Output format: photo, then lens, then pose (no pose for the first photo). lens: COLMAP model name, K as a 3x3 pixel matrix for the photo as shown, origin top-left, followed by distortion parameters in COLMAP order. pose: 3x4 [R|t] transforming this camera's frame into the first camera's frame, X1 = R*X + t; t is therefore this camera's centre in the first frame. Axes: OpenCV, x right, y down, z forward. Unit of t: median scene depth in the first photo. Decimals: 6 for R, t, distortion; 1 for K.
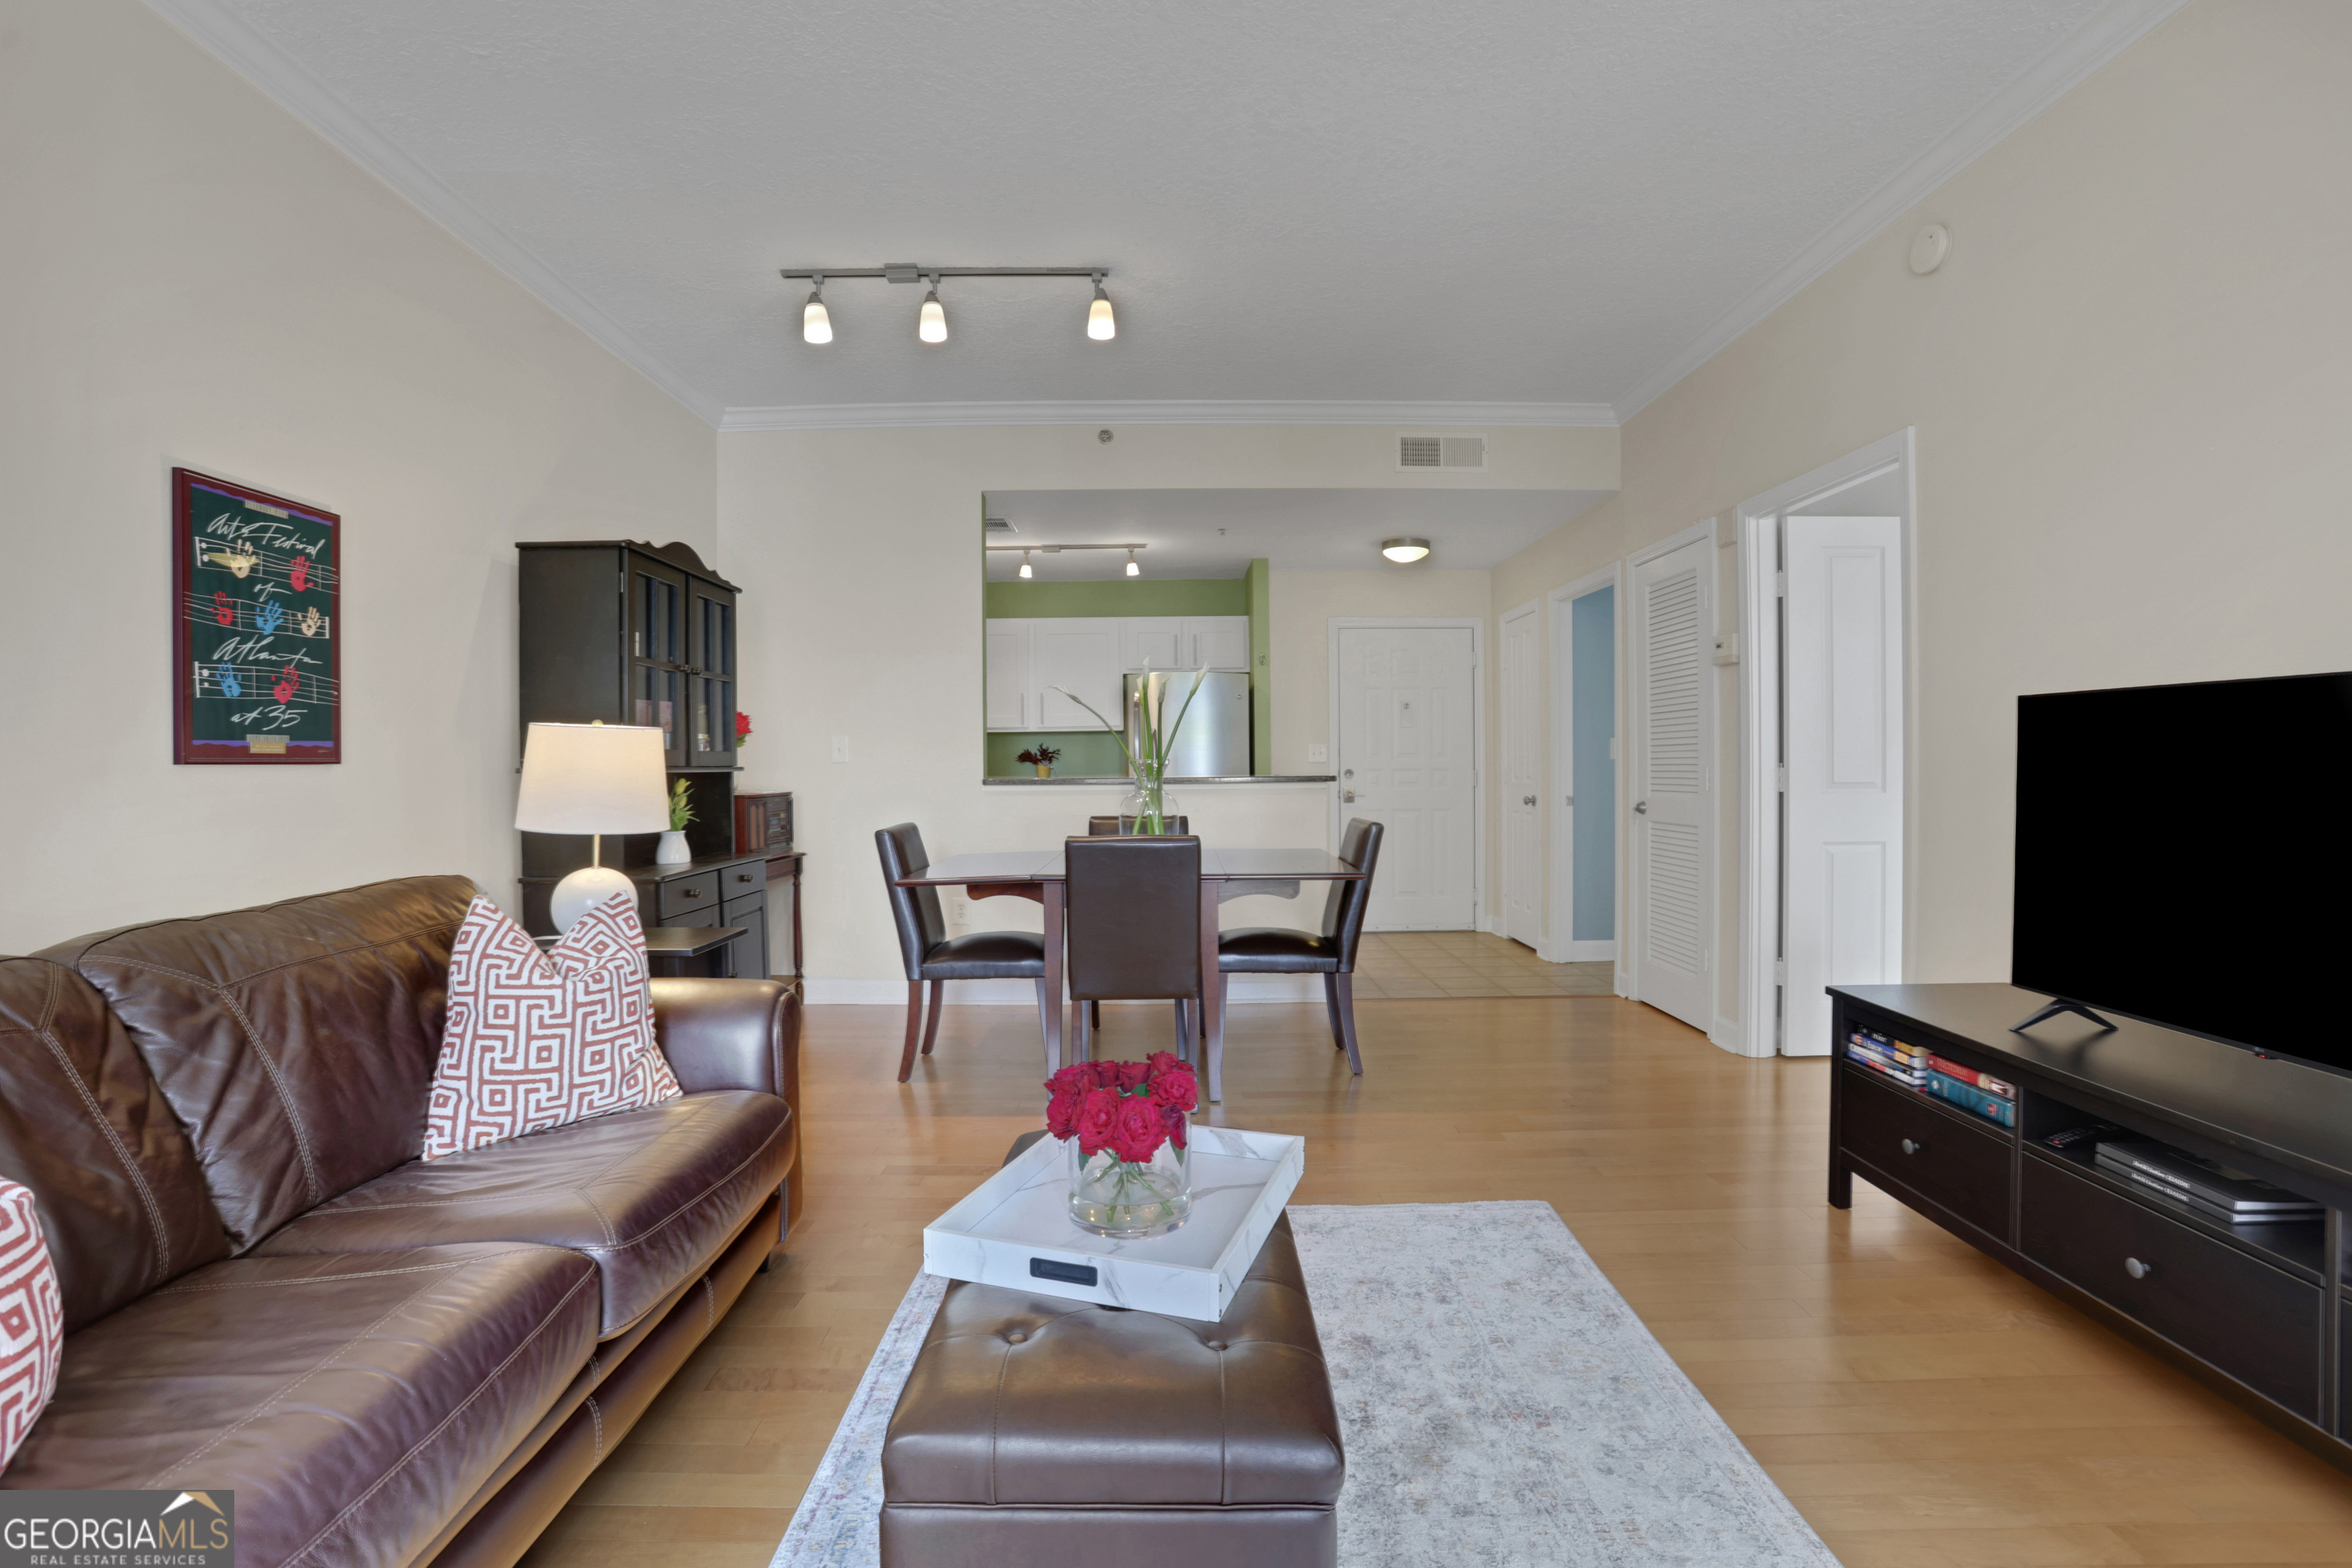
lens RADIAL K [[1112.4, 0, 1173.5], [0, 1112.4, 779.0], [0, 0, 1]] dist [-0.082415, 0.038663]
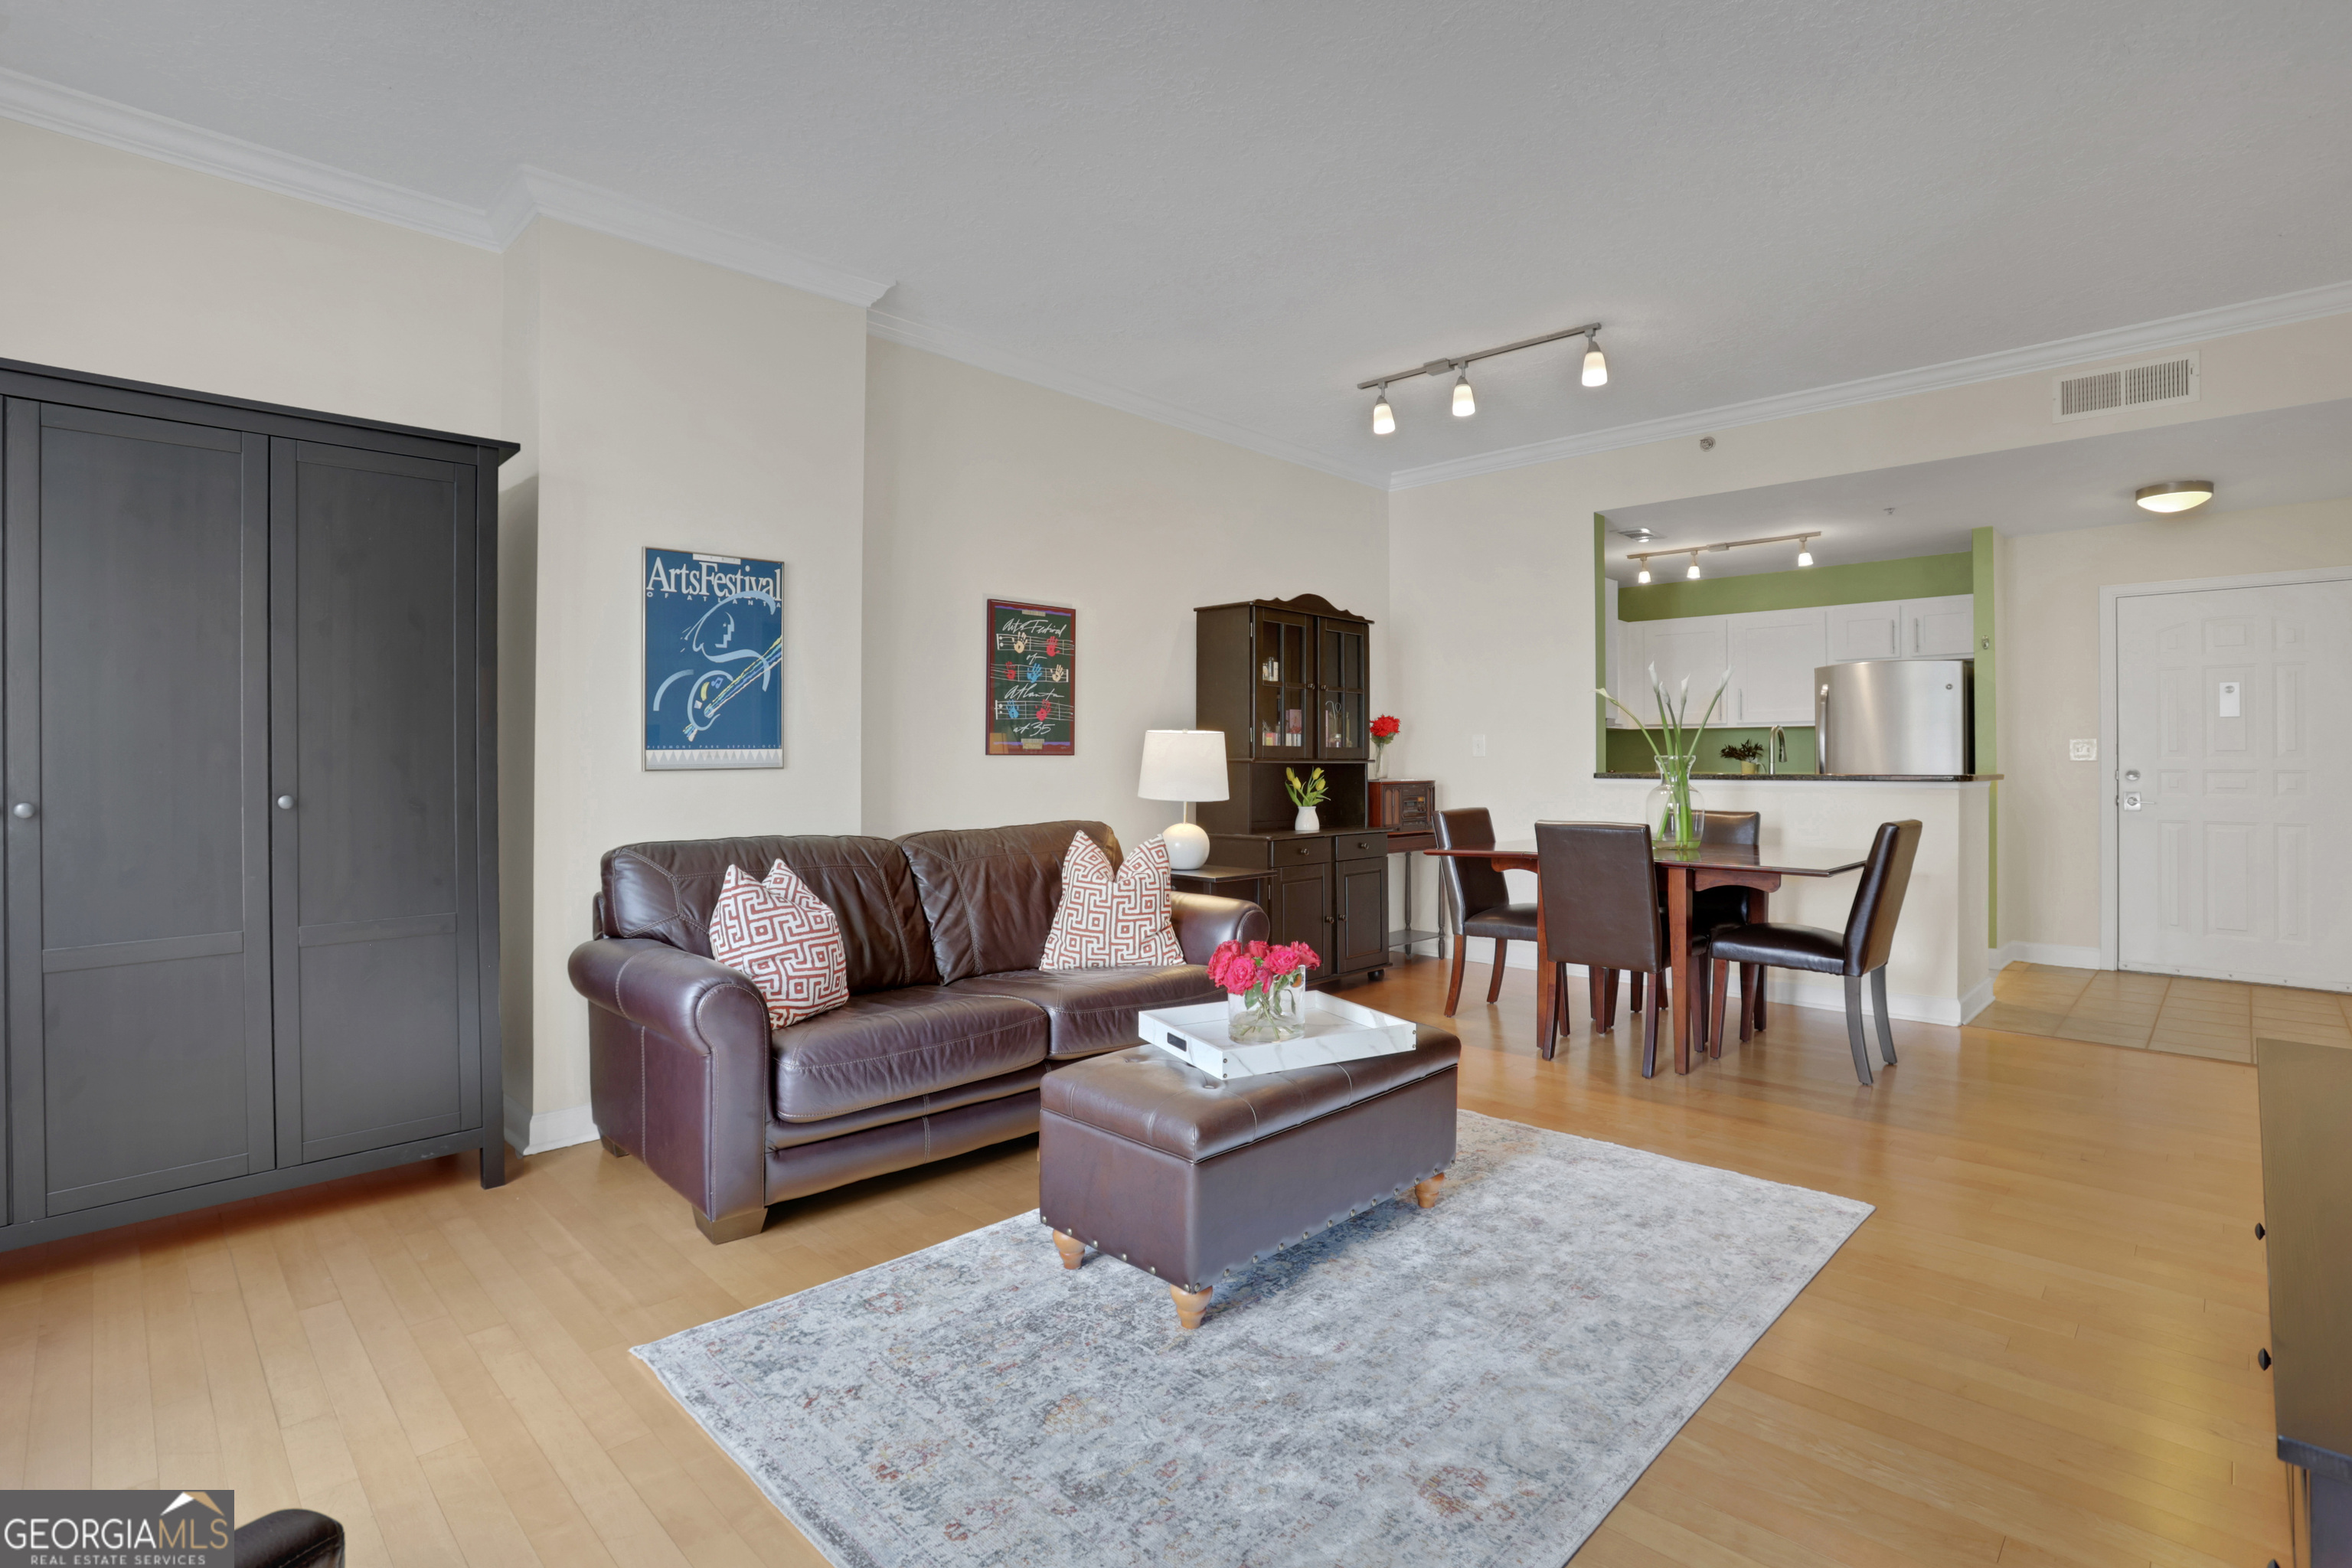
lens RADIAL K [[1126.0, 0, 1167.1], [0, 1126.0, 751.5], [0, 0, 1]] dist [-0.076713, 0.034885]
pose [[0.708201, 0.003668, -0.706002, 0.609537], [-0.017294, 0.999777, -0.012153, -0.000863], [0.705799, 0.020817, 0.708106, -0.164696]]
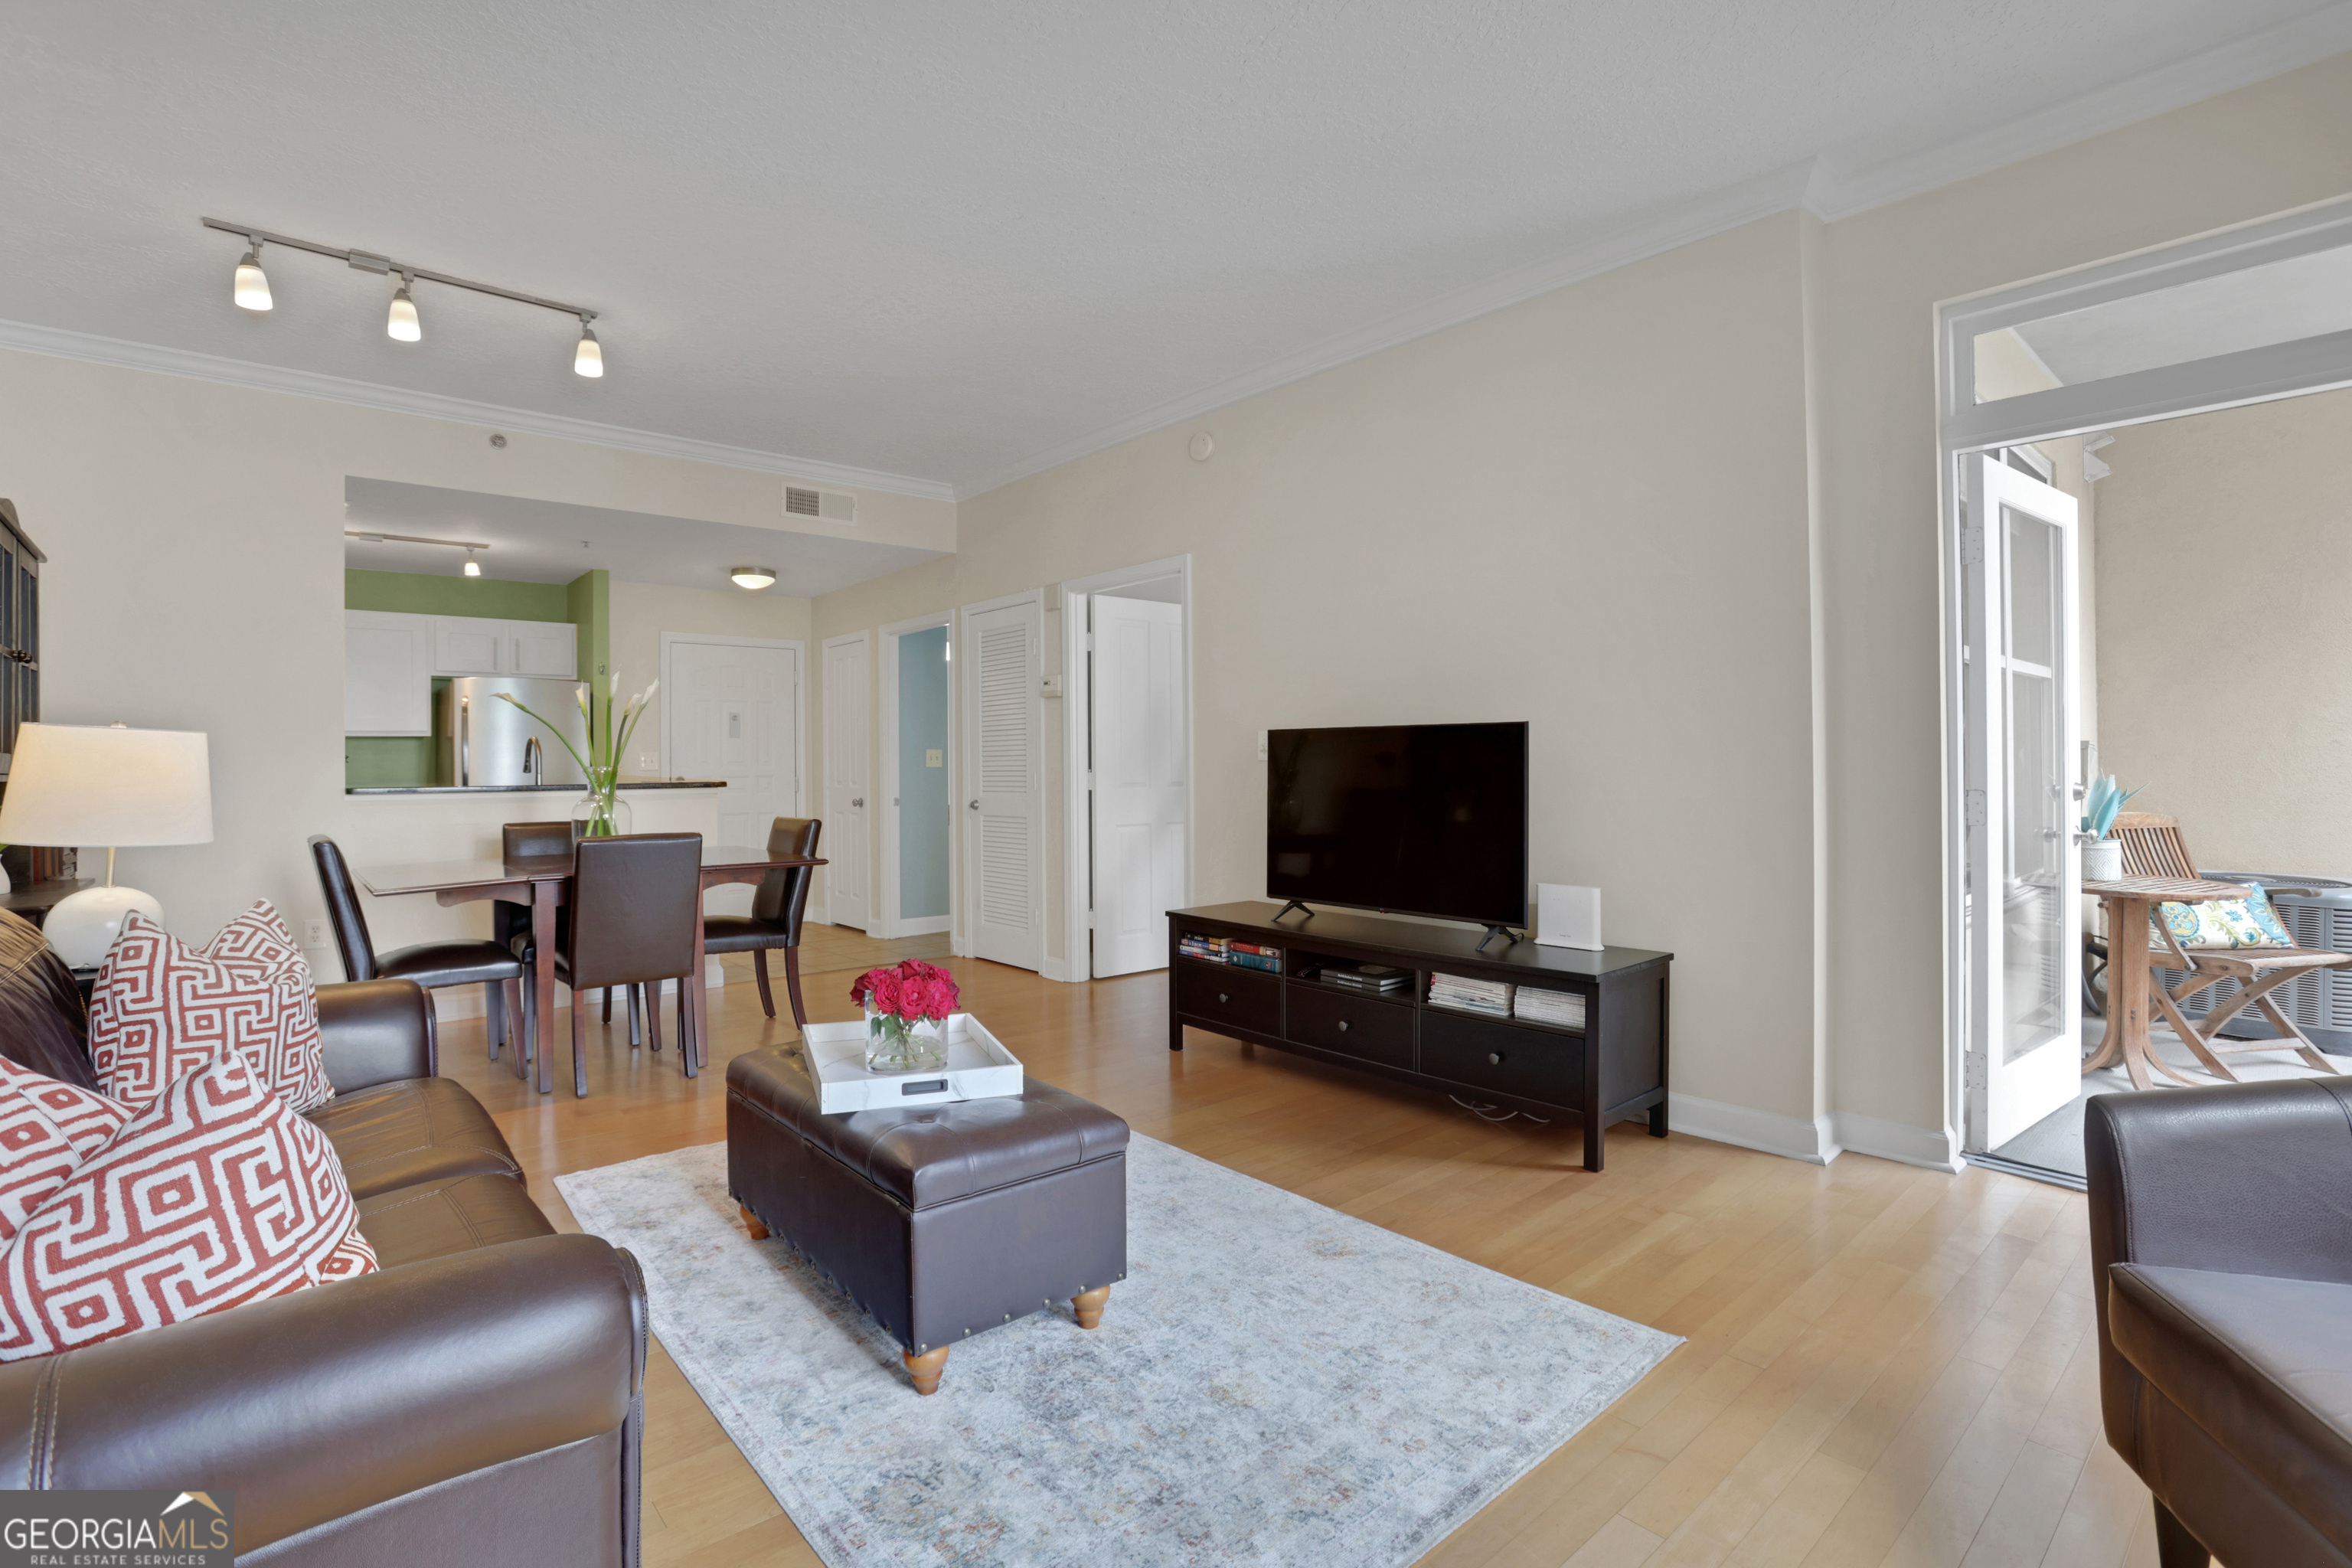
lens RADIAL K [[1102.3, 0, 1172.7], [0, 1102.3, 762.1], [0, 0, 1]] dist [-0.076306, 0.032377]
pose [[0.758597, 0.003601, 0.651550, -0.446830], [0.011642, 0.999750, -0.019079, 0.006434], [-0.651456, 0.022059, 0.758366, -0.231044]]
